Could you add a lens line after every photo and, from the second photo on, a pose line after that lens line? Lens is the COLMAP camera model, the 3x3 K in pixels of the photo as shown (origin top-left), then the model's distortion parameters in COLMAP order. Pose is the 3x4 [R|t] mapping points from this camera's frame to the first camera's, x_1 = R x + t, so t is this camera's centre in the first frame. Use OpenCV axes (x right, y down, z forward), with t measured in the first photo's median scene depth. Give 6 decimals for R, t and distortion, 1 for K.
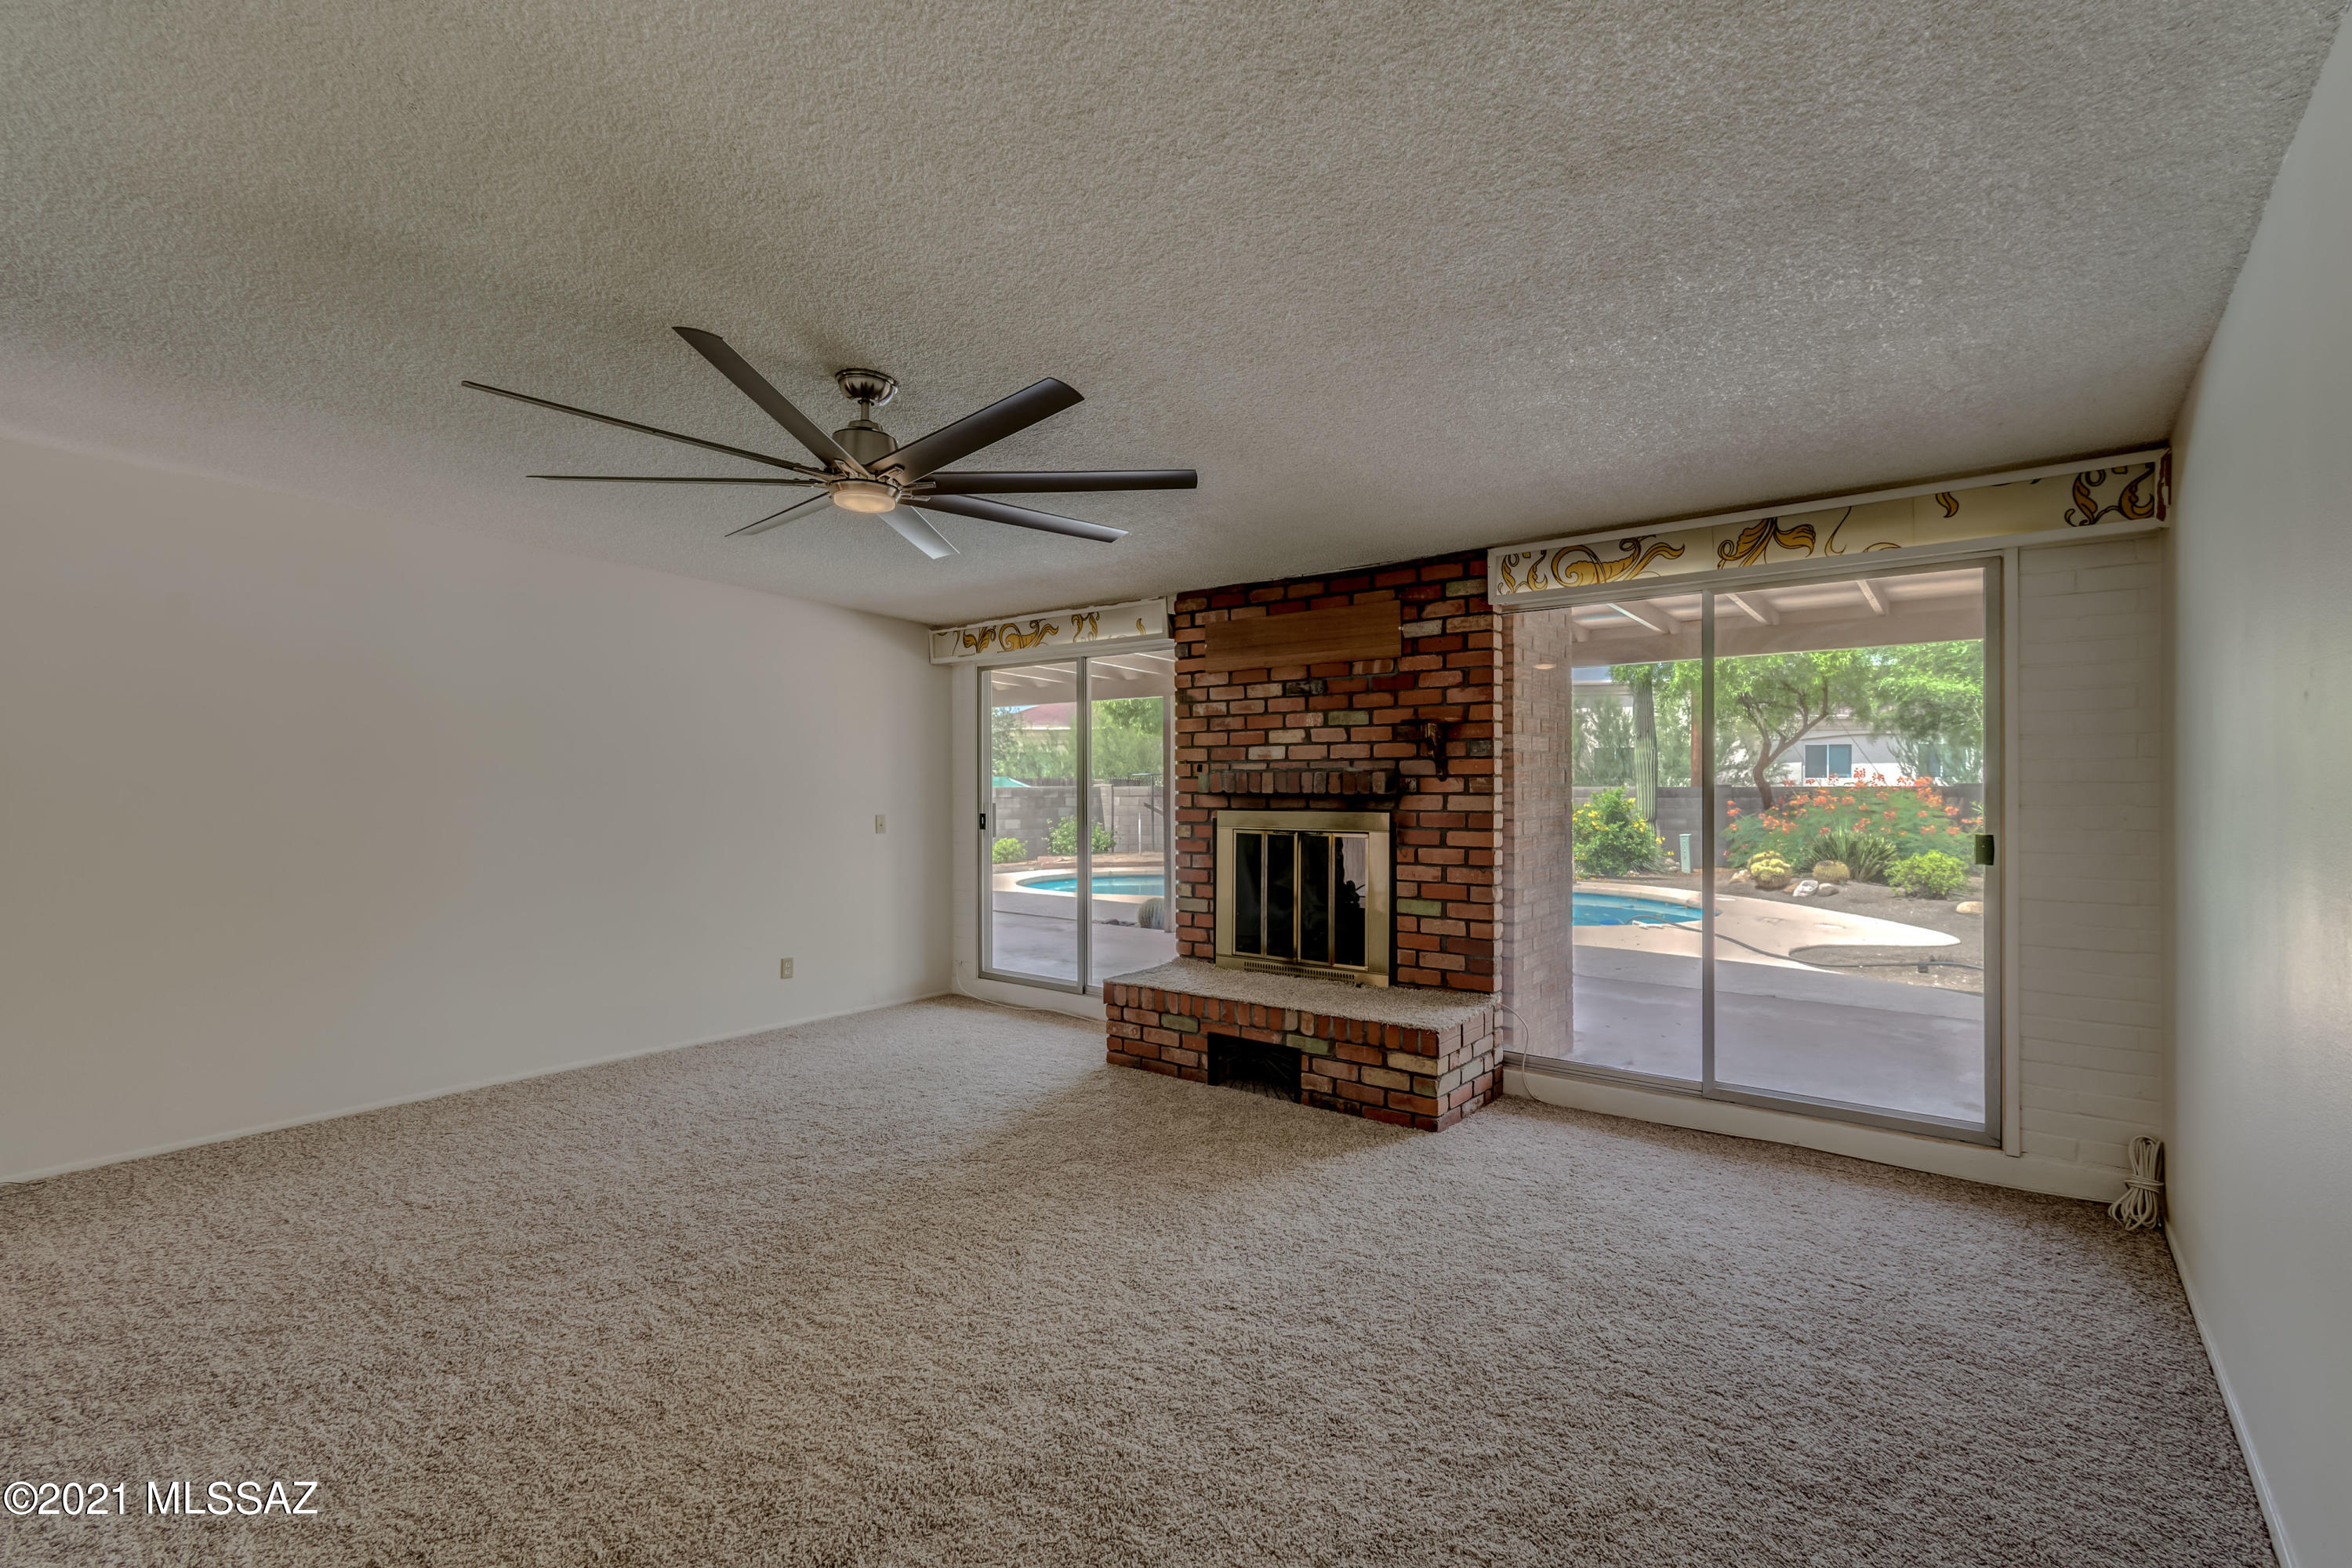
lens RADIAL K [[1045.7, 0, 1179.2], [0, 1045.7, 786.0], [0, 0, 1]] dist [0.003929, -0.002530]
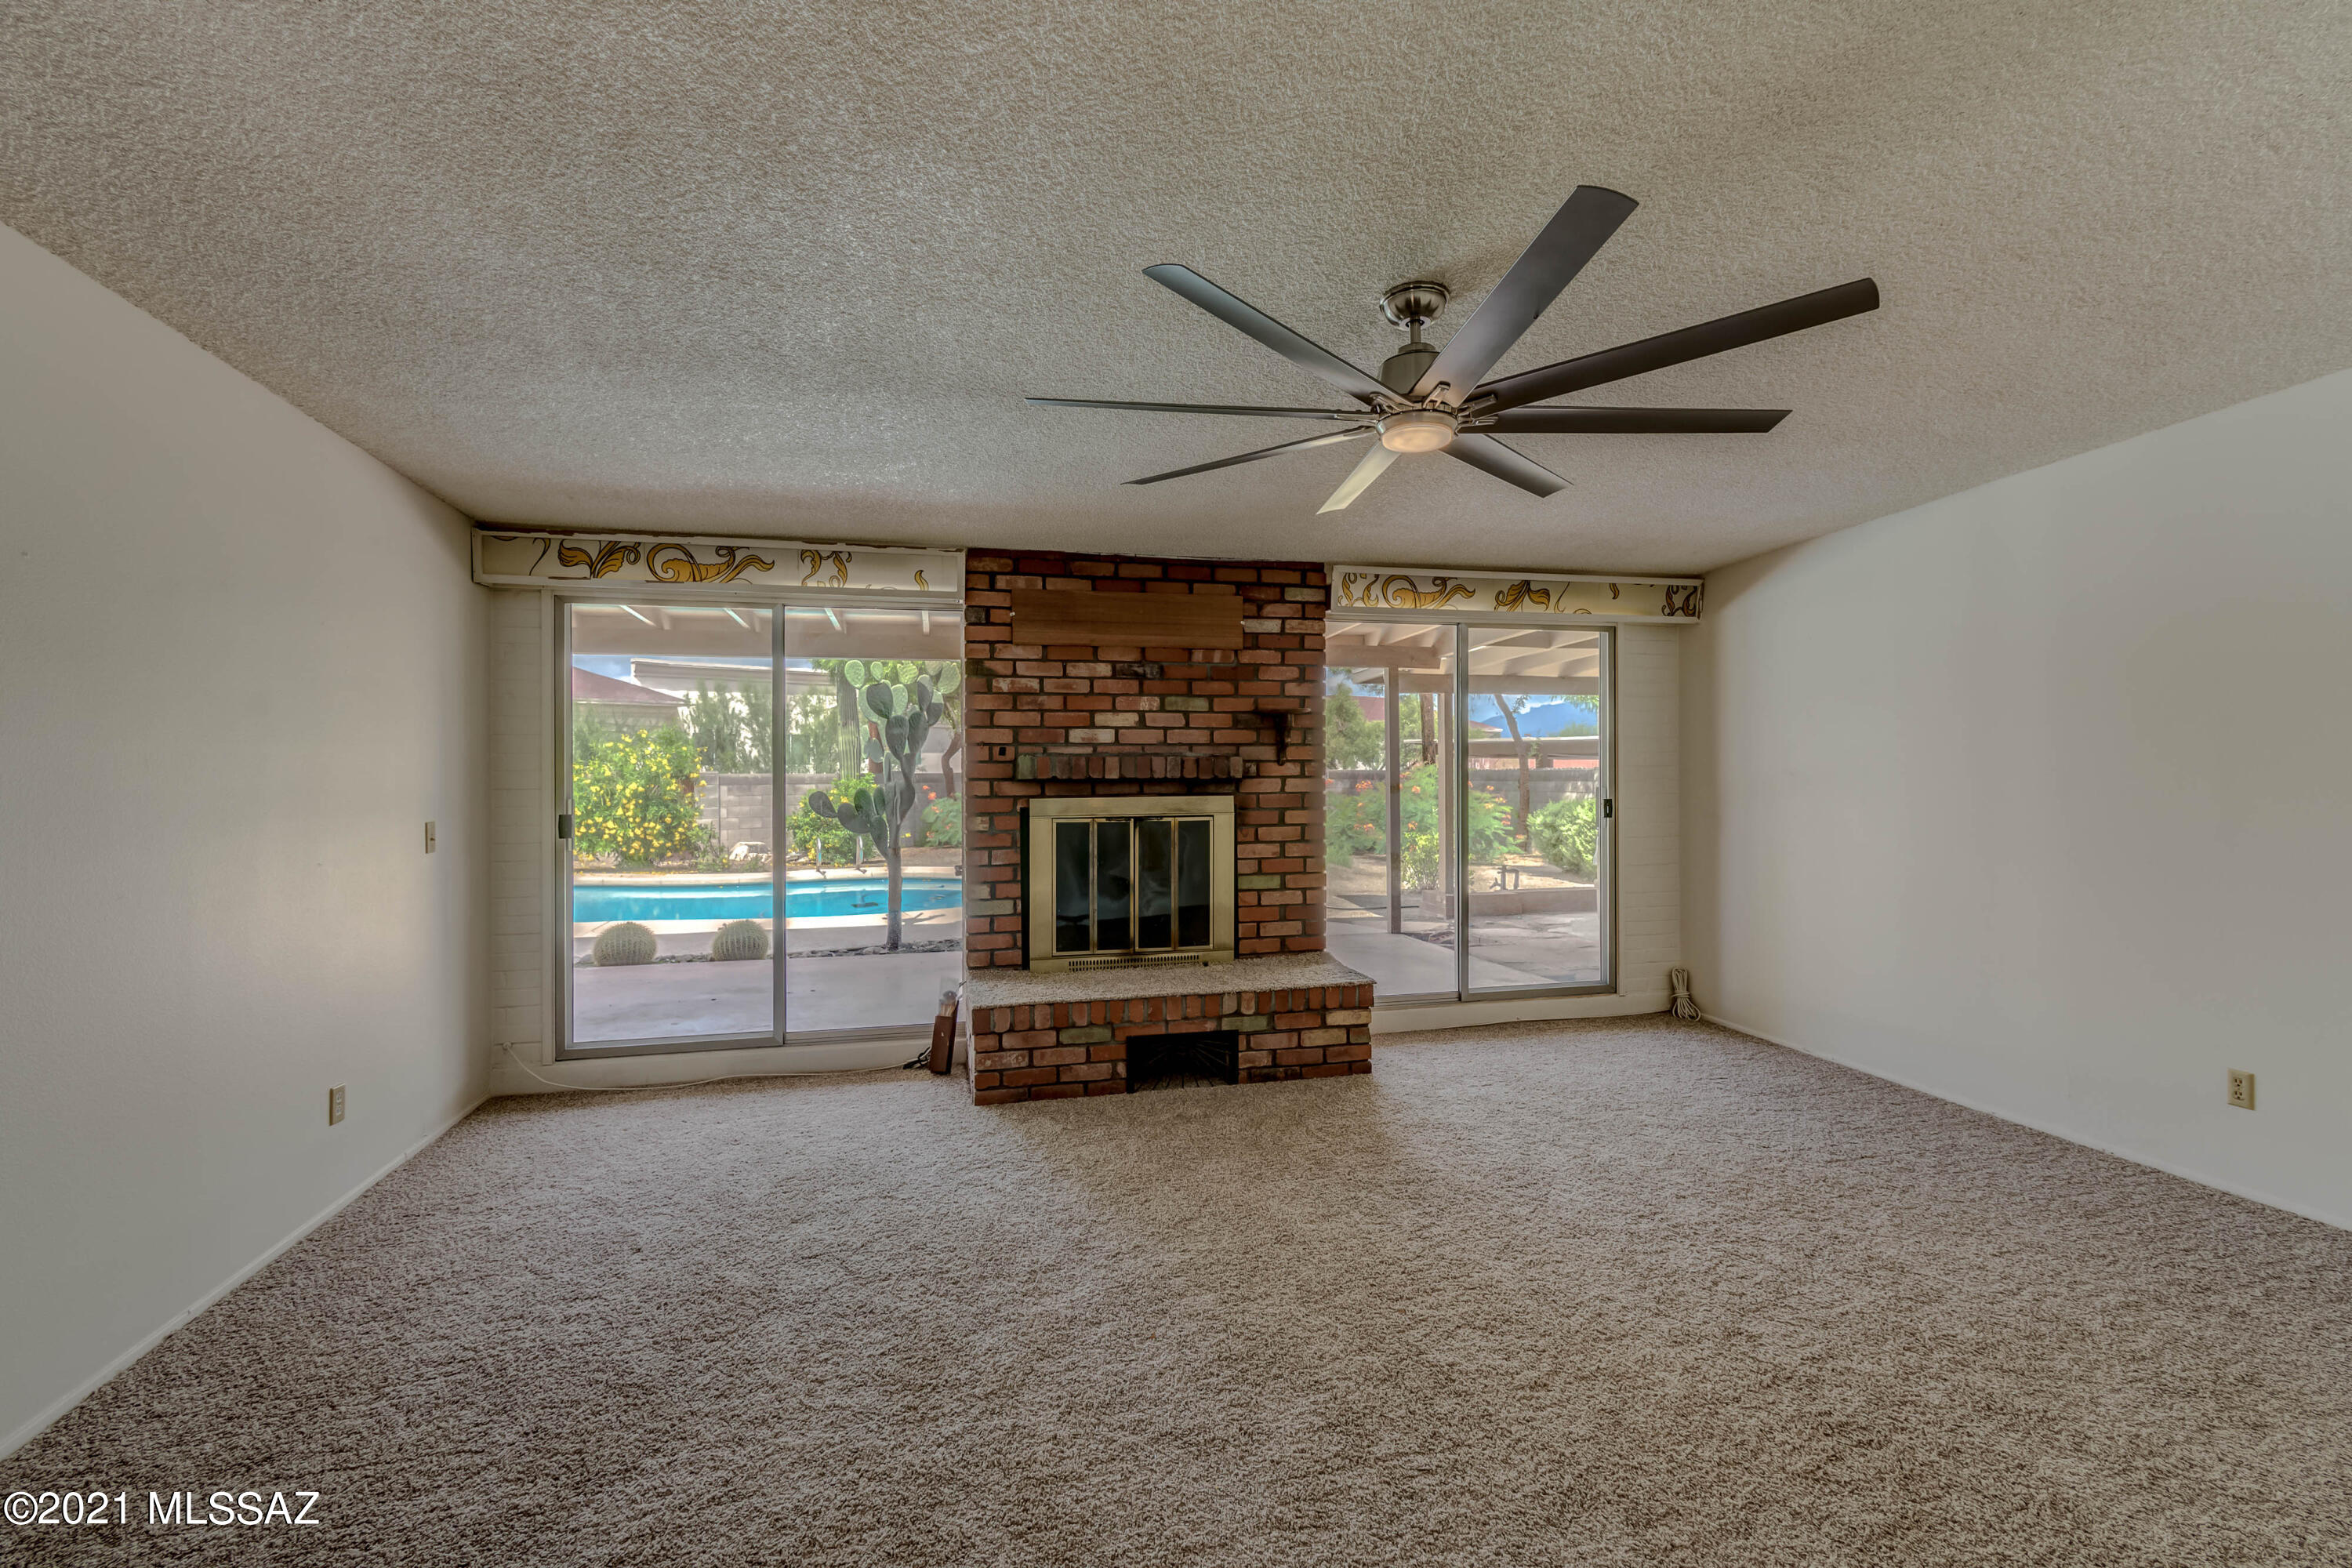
lens RADIAL K [[1045.7, 0, 1177.4], [0, 1045.7, 770.8], [0, 0, 1]] dist [0.003929, -0.002530]
pose [[0.621087, 0.001774, 0.783739, -0.671653], [0.006999, 0.999945, -0.007809, 0.008448], [-0.783710, 0.010336, 0.621041, 0.392328]]
